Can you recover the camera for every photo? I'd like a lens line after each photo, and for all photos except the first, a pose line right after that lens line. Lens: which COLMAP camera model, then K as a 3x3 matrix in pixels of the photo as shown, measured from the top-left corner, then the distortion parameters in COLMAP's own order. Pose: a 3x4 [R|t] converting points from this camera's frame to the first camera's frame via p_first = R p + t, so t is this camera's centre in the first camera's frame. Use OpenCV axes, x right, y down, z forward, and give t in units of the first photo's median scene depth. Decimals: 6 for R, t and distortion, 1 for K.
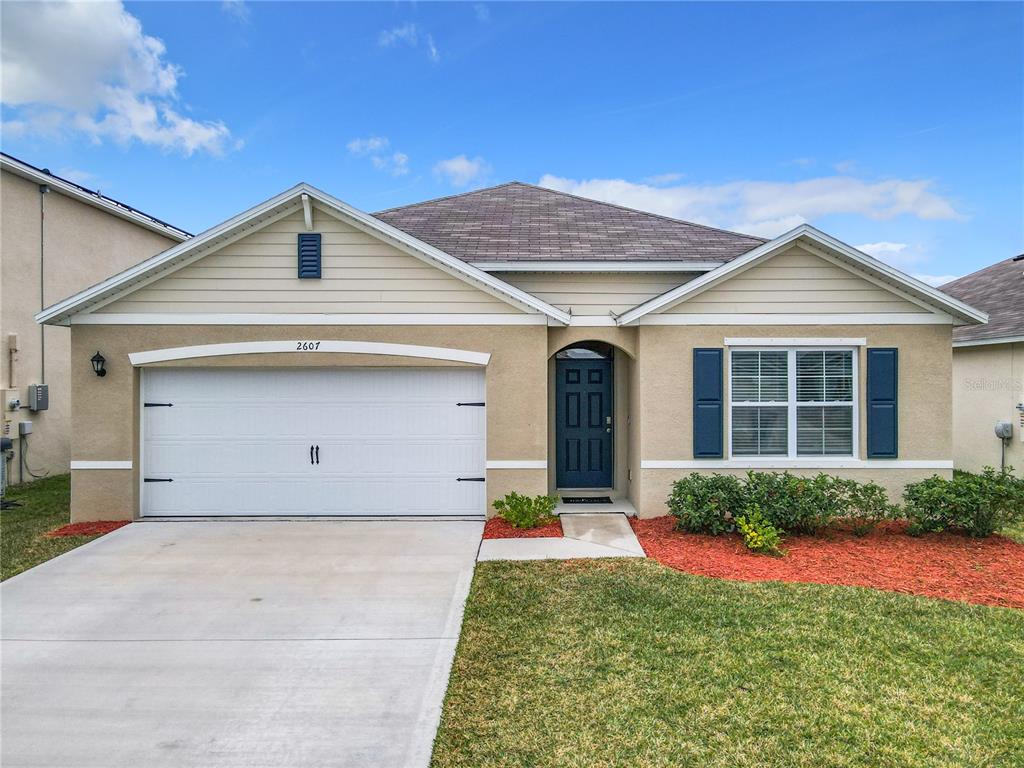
lens RADIAL K [[751.8, 0, 518.1], [0, 751.8, 386.6], [0, 0, 1]] dist [0.011901, 0.007014]
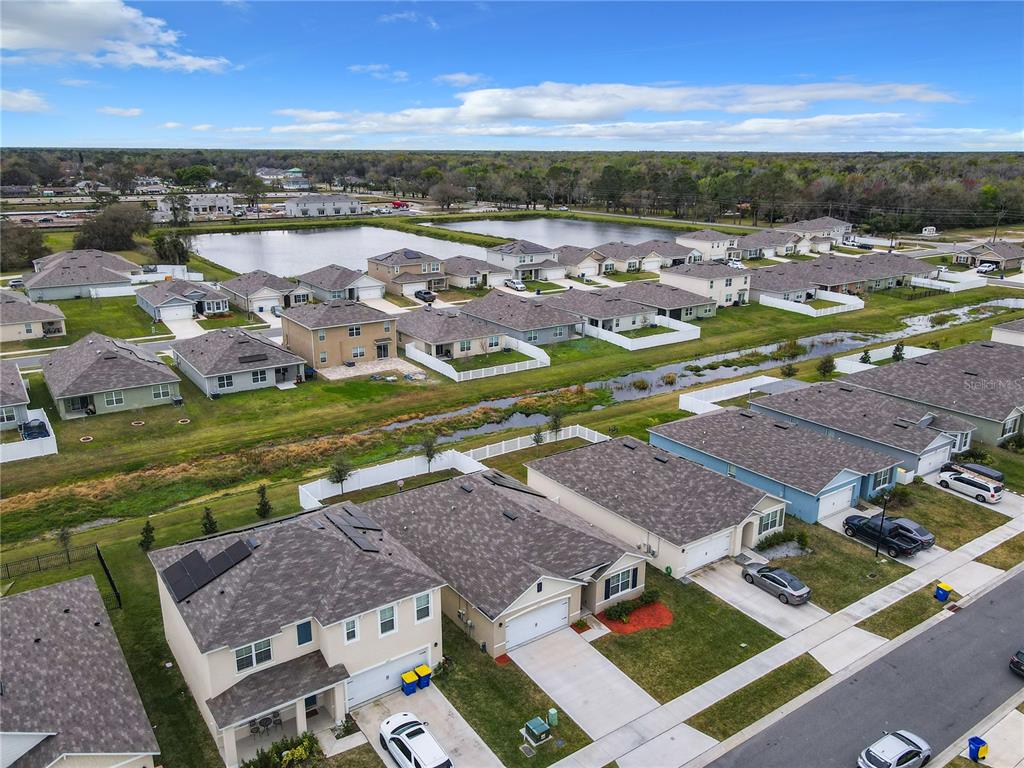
lens RADIAL K [[792.5, 0, 512.0], [0, 792.5, 384.0], [0, 0, 1]] dist [0.006006, 0.003672]
pose [[0.817620, -0.162488, 0.552355, -2.743951], [0.000503, 0.959553, 0.281529, -2.584755], [-0.575758, -0.229906, 0.784631, -2.228352]]
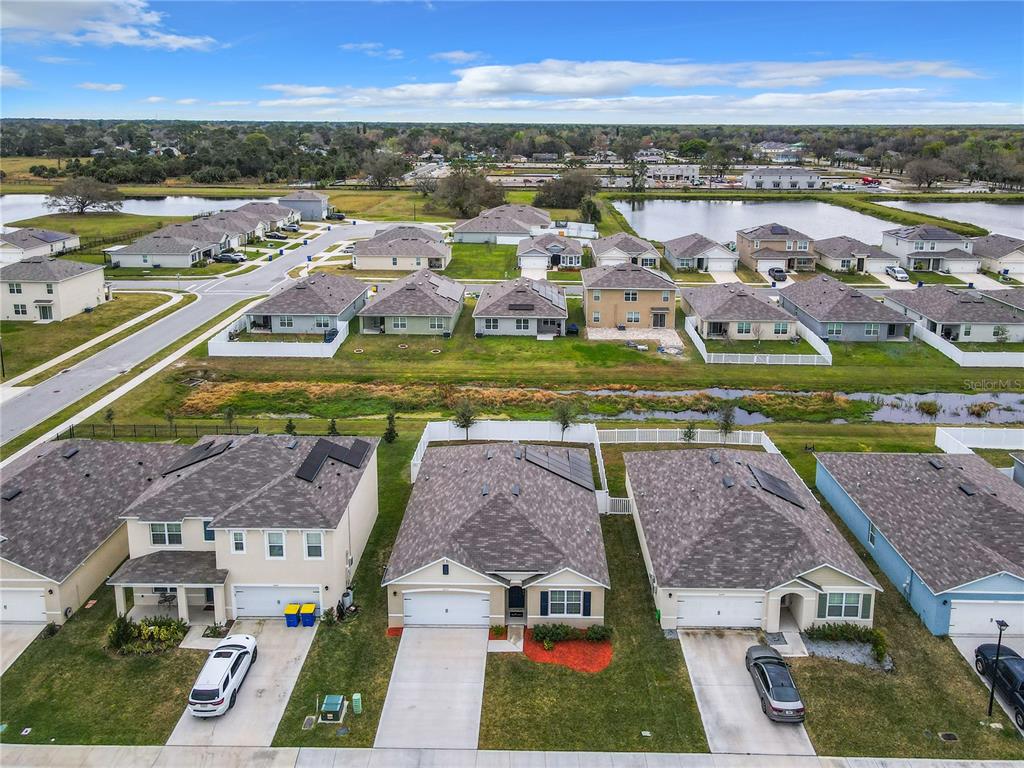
lens RADIAL K [[784.7, 0, 522.5], [0, 784.7, 276.7], [0, 0, 1]] dist [0.005551, 0.008587]
pose [[0.999906, 0.005630, -0.012501, 0.178710], [-0.003176, 0.982113, 0.188268, -2.508432], [0.013337, -0.188210, 0.982038, -2.836446]]
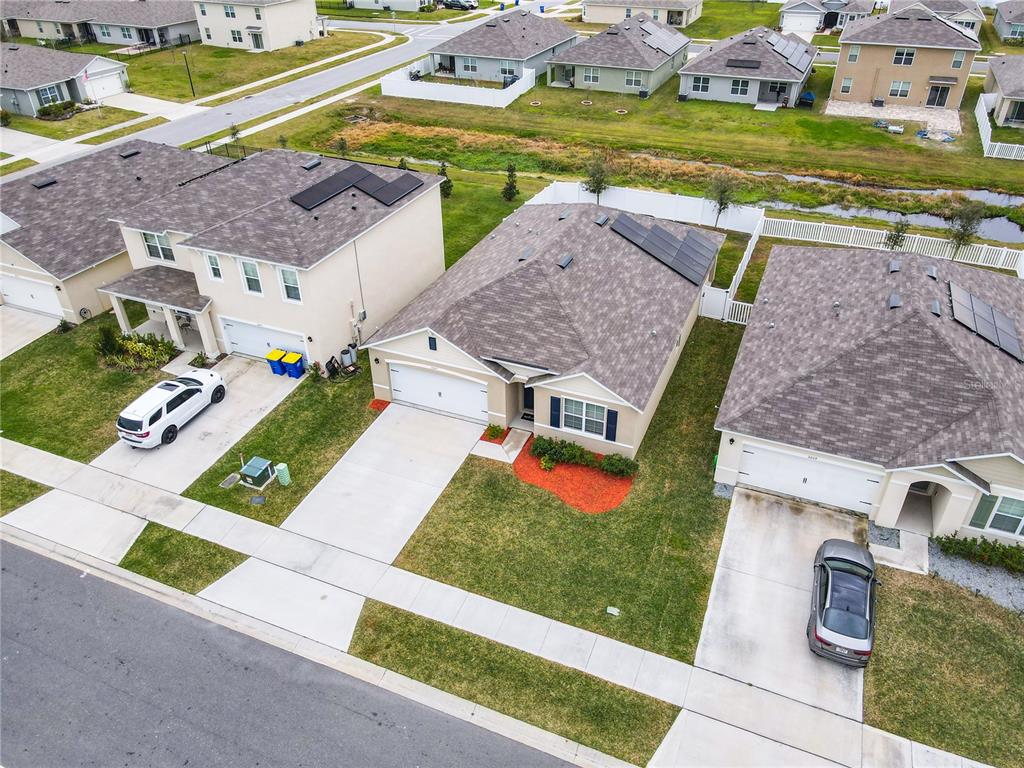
lens RADIAL K [[743.3, 0, 516.8], [0, 743.3, 385.7], [0, 0, 1]] dist [0.013660, 0.006952]
pose [[0.923197, 0.210013, -0.321874, 1.038258], [0.004416, 0.831645, 0.555290, -1.697859], [0.384303, -0.514063, 0.766845, -1.257845]]
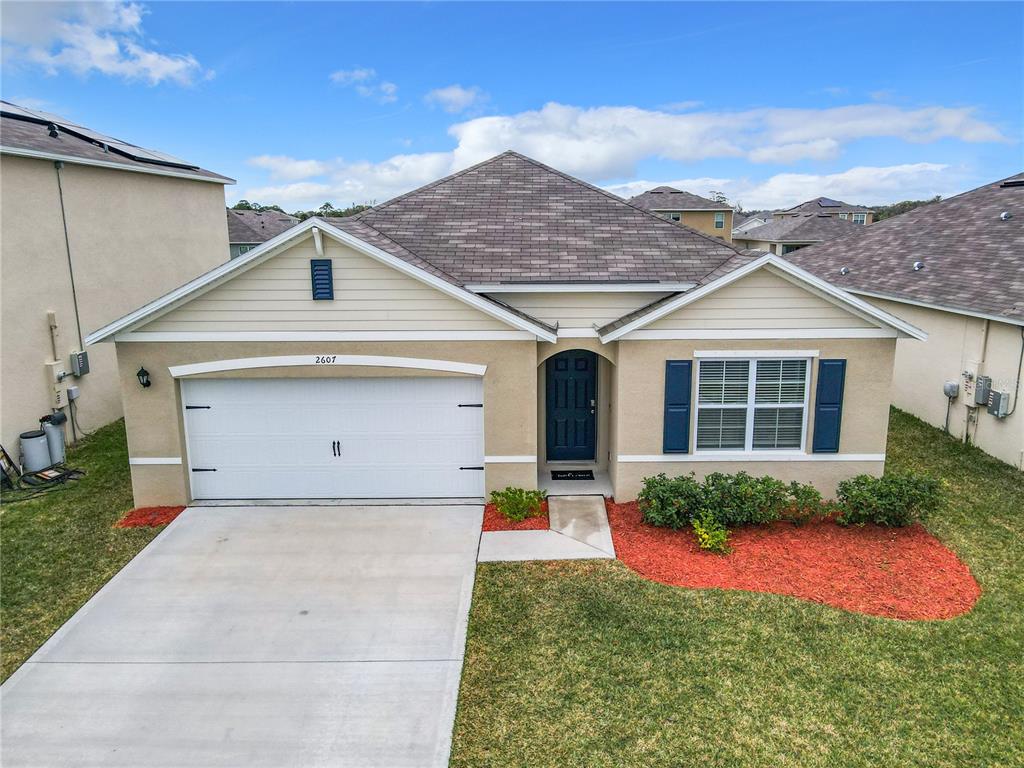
lens RADIAL K [[749.5, 0, 518.3], [0, 749.5, 385.0], [0, 0, 1]] dist [0.010847, 0.005802]
pose [[0.999976, -0.005269, -0.004558, 0.015911], [0.006100, 0.978208, 0.207540, -0.249837], [0.003365, -0.207563, 0.978216, -0.111702]]
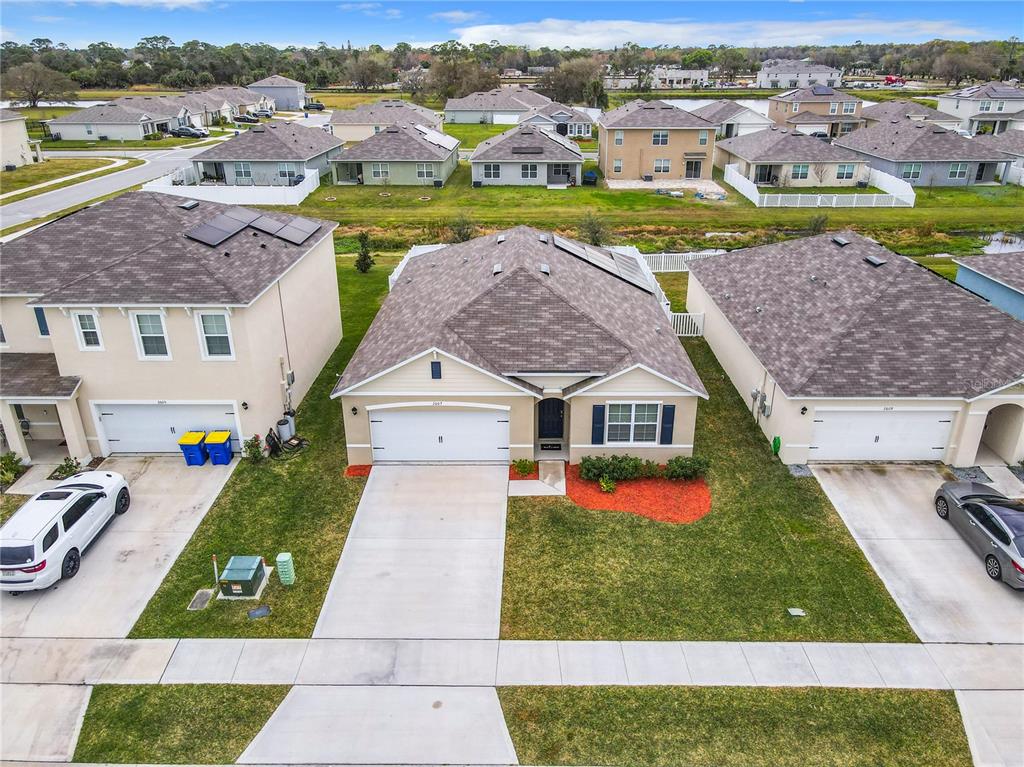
lens RADIAL K [[751.8, 0, 518.1], [0, 751.8, 386.1], [0, 0, 1]] dist [0.011901, 0.007014]
pose [[0.999955, 0.001171, -0.009436, 0.010066], [0.002698, 0.916691, 0.399587, -1.096736], [0.009118, -0.399594, 0.916647, -1.246401]]
